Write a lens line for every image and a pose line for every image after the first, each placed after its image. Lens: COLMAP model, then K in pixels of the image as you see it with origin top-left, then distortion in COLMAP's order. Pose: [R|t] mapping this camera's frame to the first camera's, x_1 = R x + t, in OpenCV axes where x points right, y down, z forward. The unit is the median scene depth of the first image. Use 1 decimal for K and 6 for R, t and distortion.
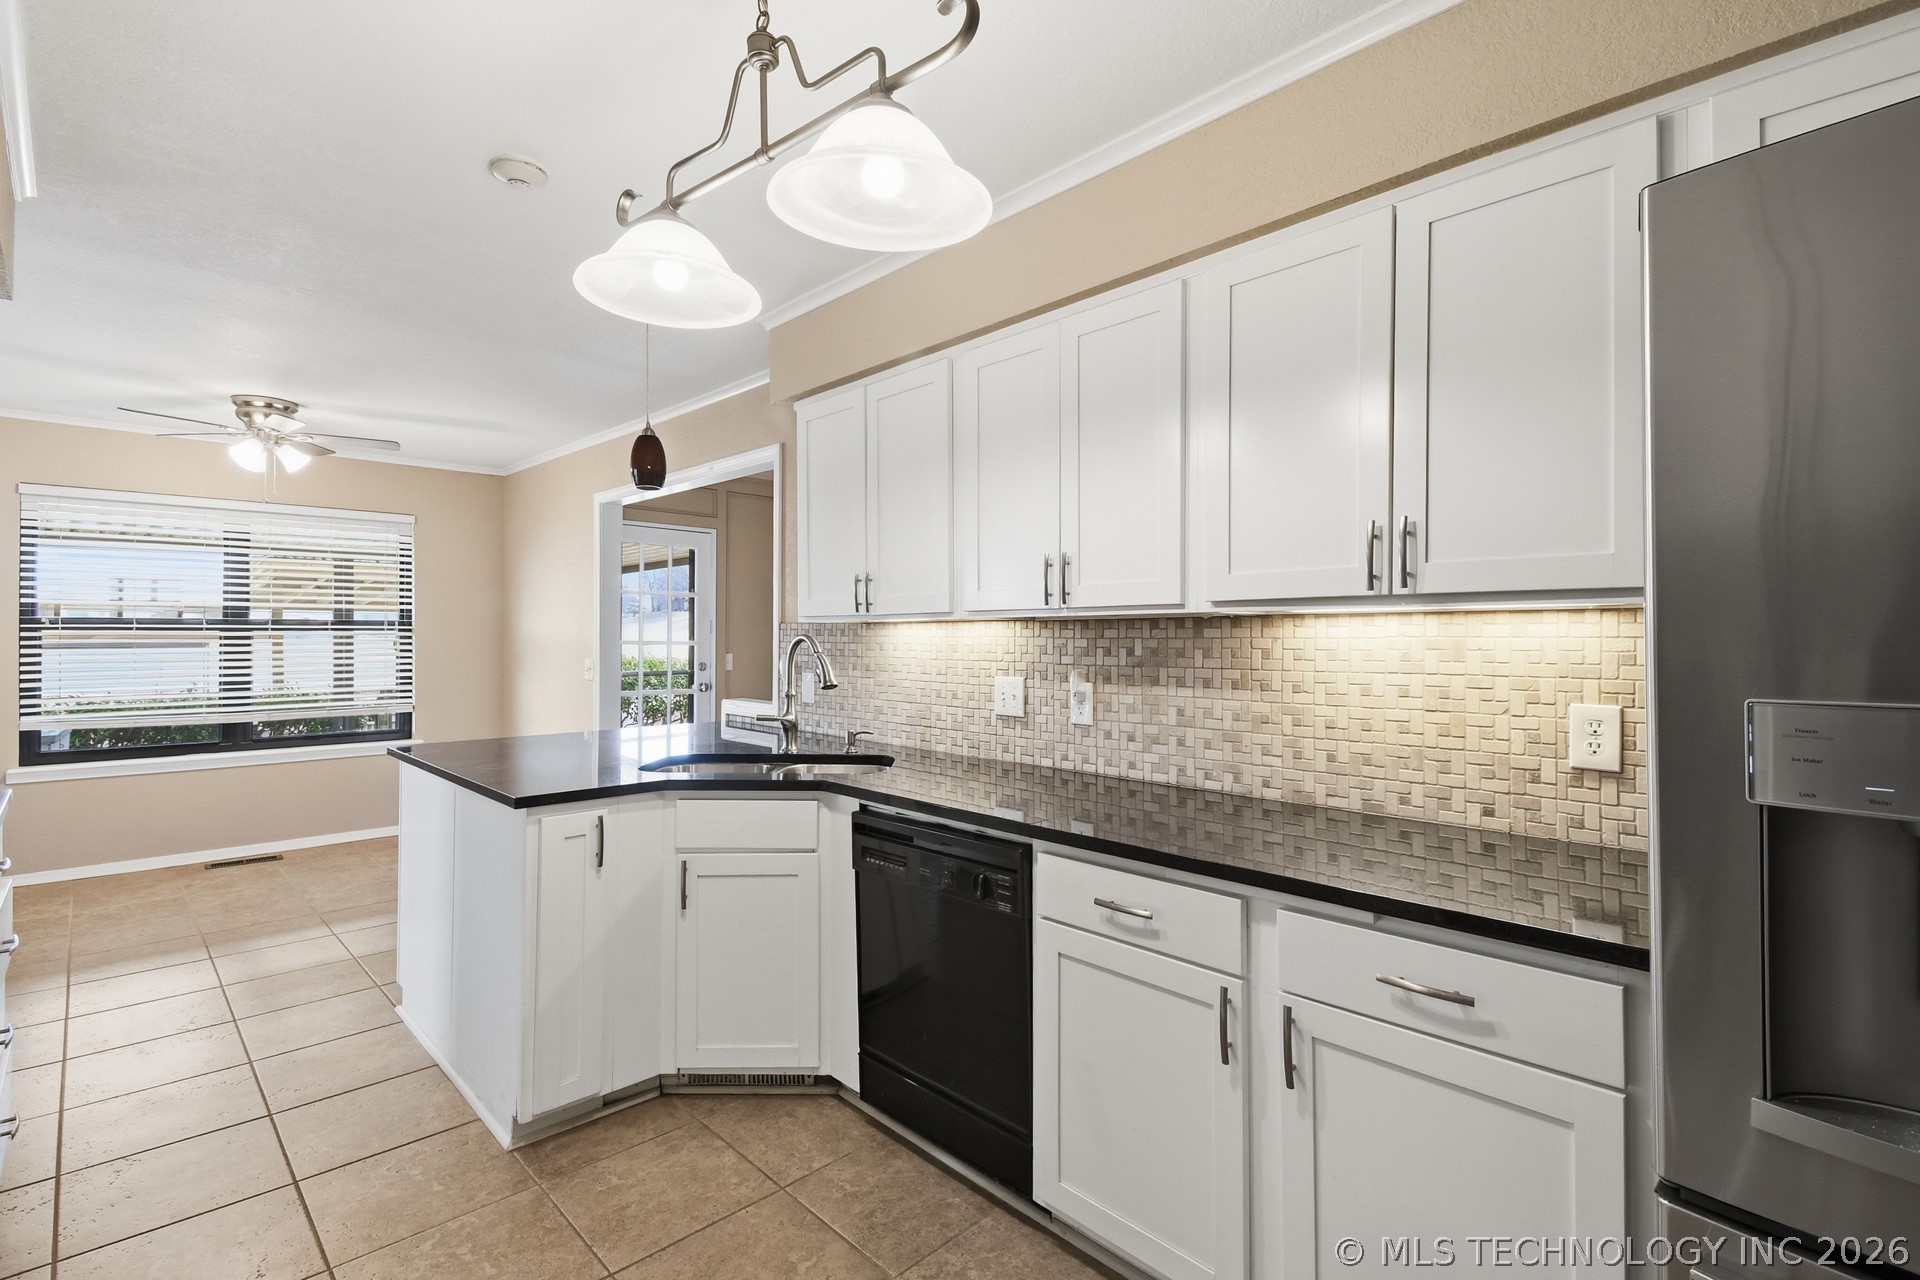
lens RADIAL K [[878.4, 0, 956.9], [0, 878.4, 624.1], [0, 0, 1]] dist [0.027234, -0.000358]
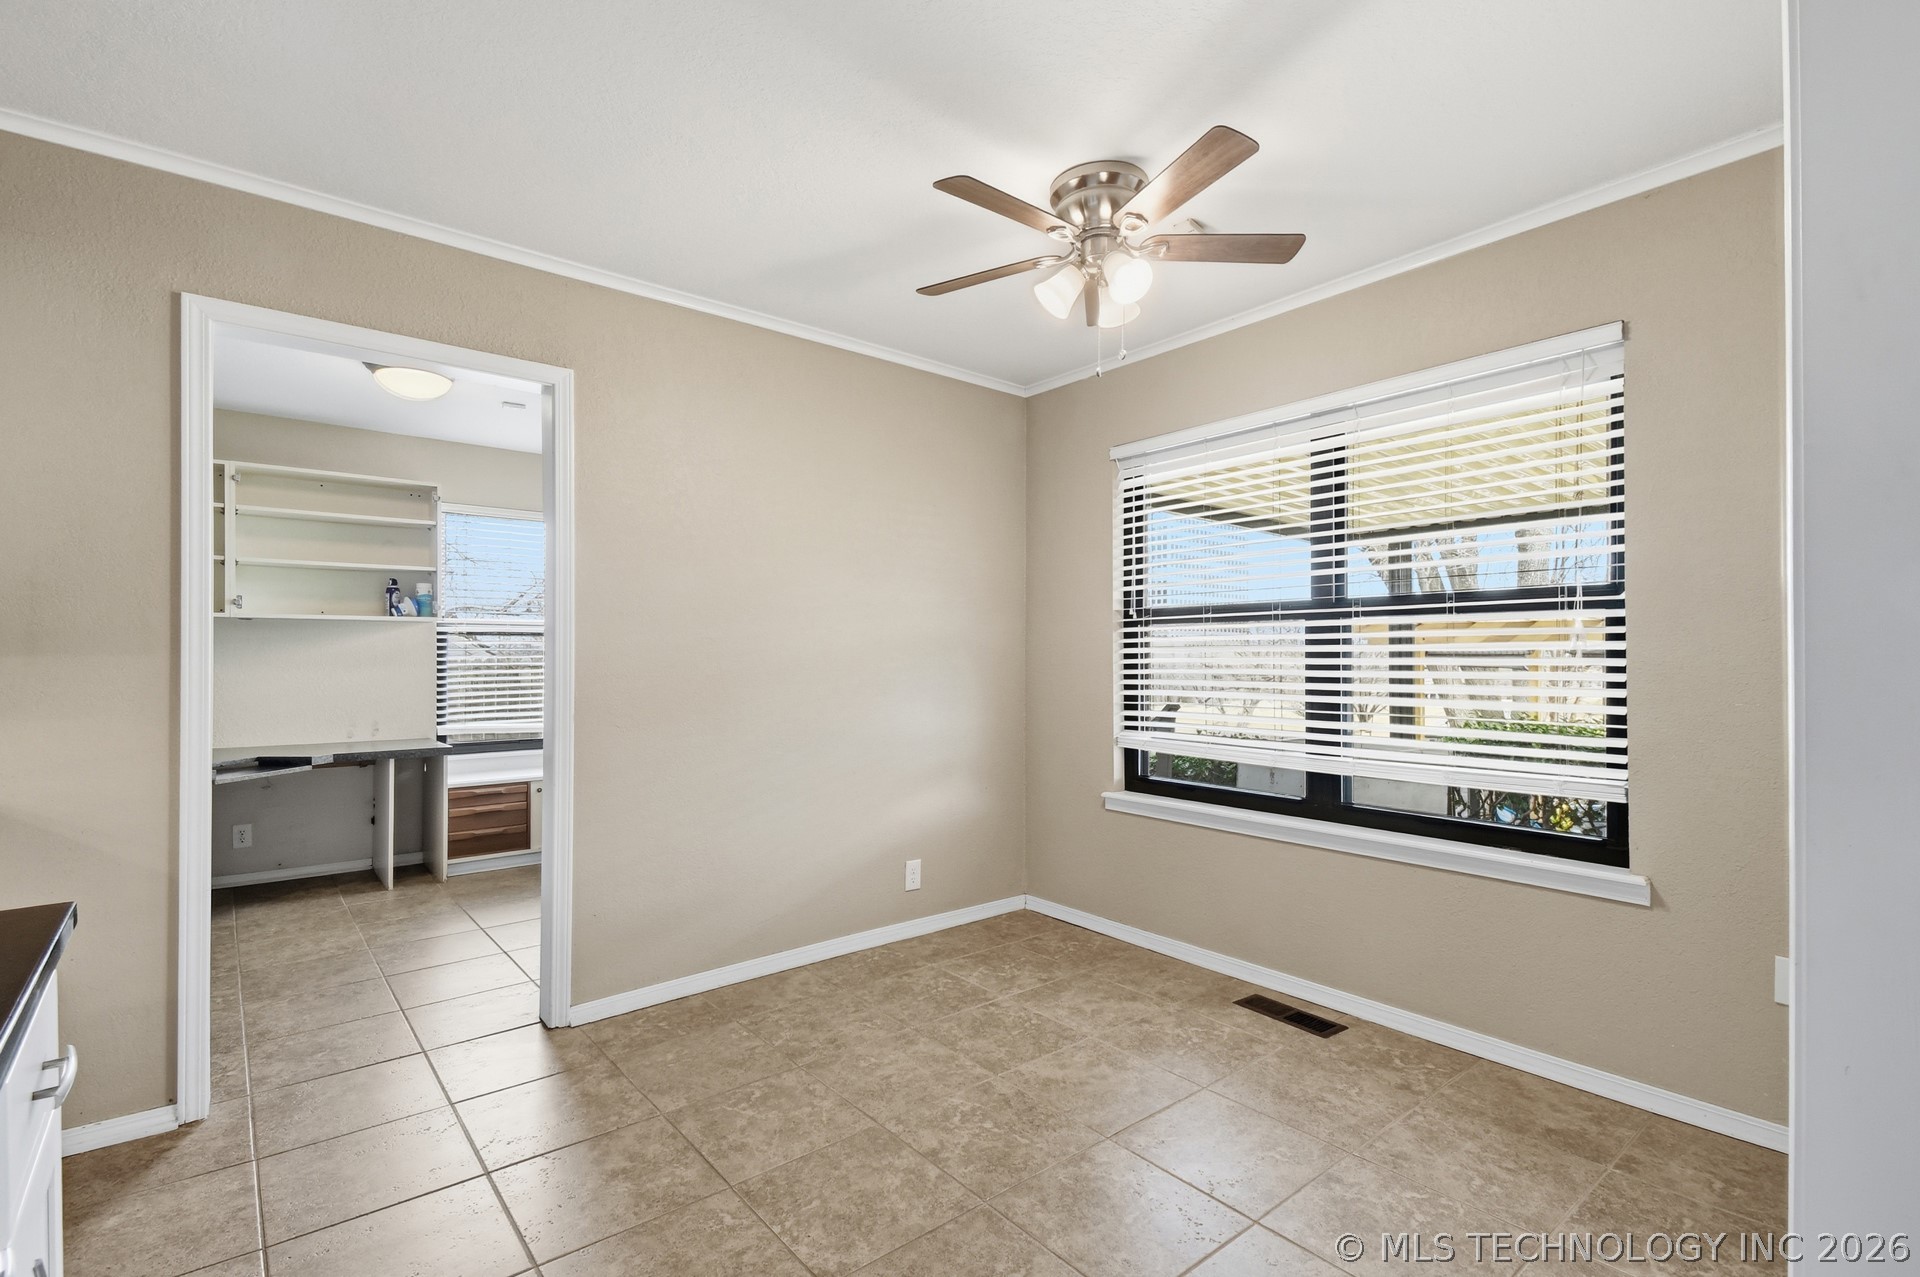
lens RADIAL K [[876.2, 0, 961.2], [0, 876.2, 652.3], [0, 0, 1]] dist [0.042621, -0.024002]
pose [[-0.096942, -0.003049, -0.995285, -0.202889], [0.019819, 0.999791, -0.004993, 0.028563], [0.995093, -0.020210, -0.096862, 0.821596]]
